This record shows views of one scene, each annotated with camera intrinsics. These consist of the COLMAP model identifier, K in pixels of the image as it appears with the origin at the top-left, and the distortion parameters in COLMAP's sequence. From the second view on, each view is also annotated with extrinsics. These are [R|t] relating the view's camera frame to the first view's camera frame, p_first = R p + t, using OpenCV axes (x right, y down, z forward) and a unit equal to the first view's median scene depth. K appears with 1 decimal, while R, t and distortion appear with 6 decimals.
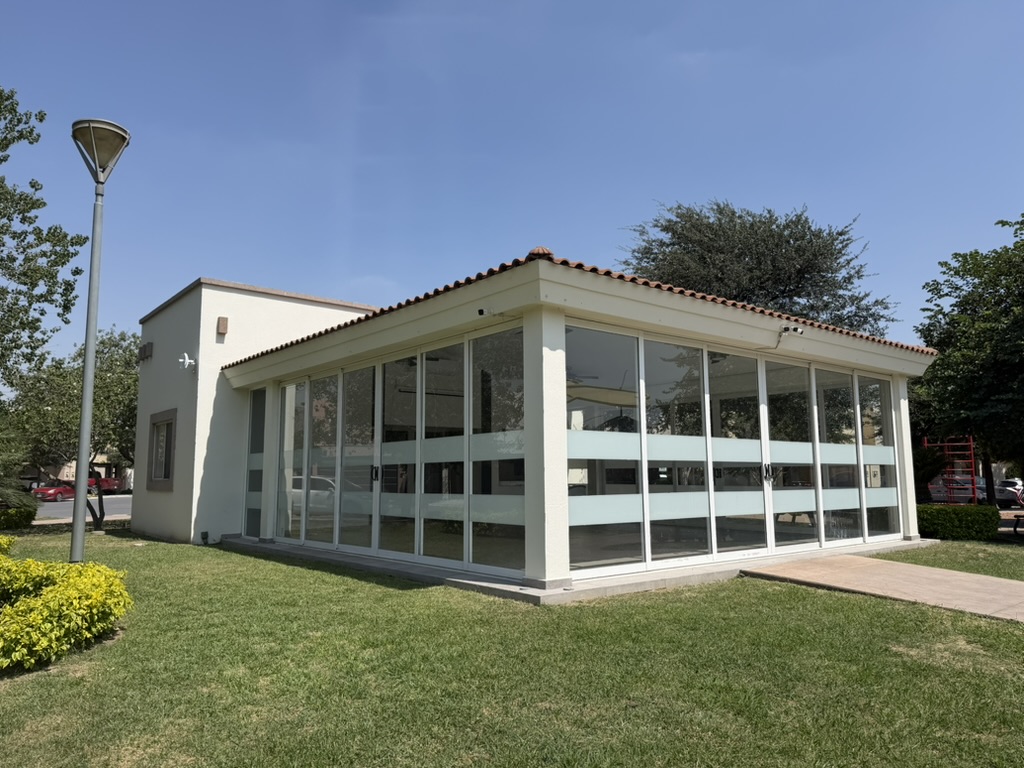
lens RADIAL K [[731.3, 0, 512.0], [0, 731.3, 384.0], [0, 0, 1]] dist [0.029723, -0.004832]
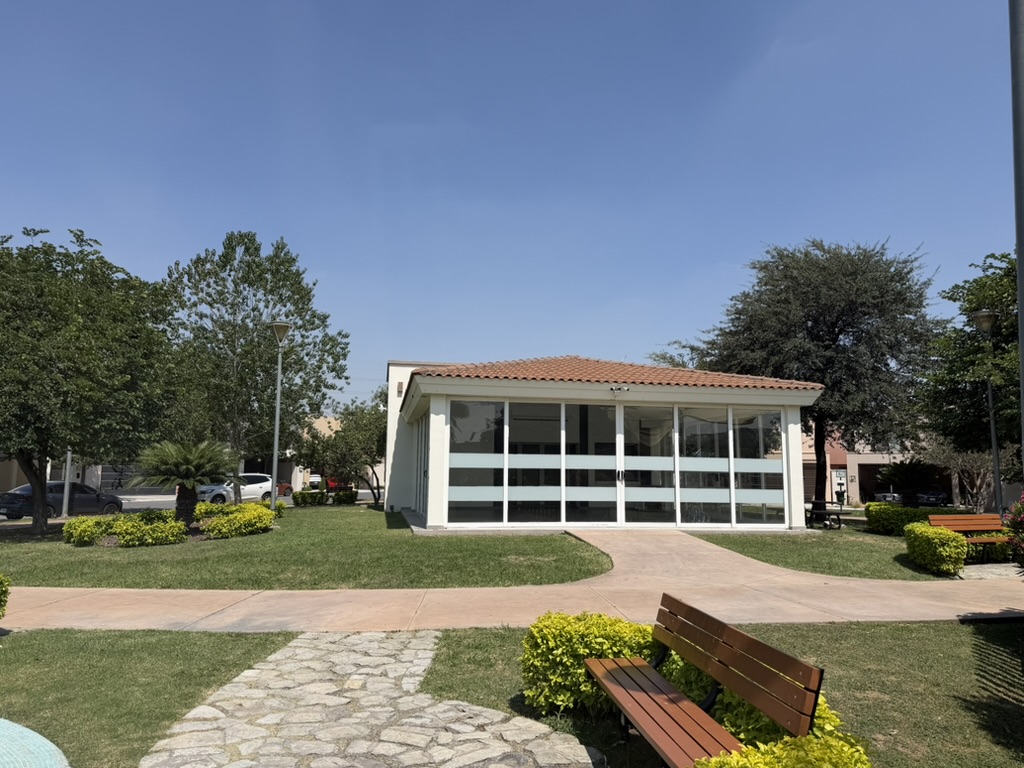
lens RADIAL K [[731.3, 0, 512.0], [0, 731.3, 384.0], [0, 0, 1]] dist [0.029723, -0.004832]
pose [[0.874007, -0.049759, -0.483359, 0.994424], [0.050710, 0.998652, -0.011112, -0.080309], [0.483261, -0.014799, 0.875351, -0.555535]]
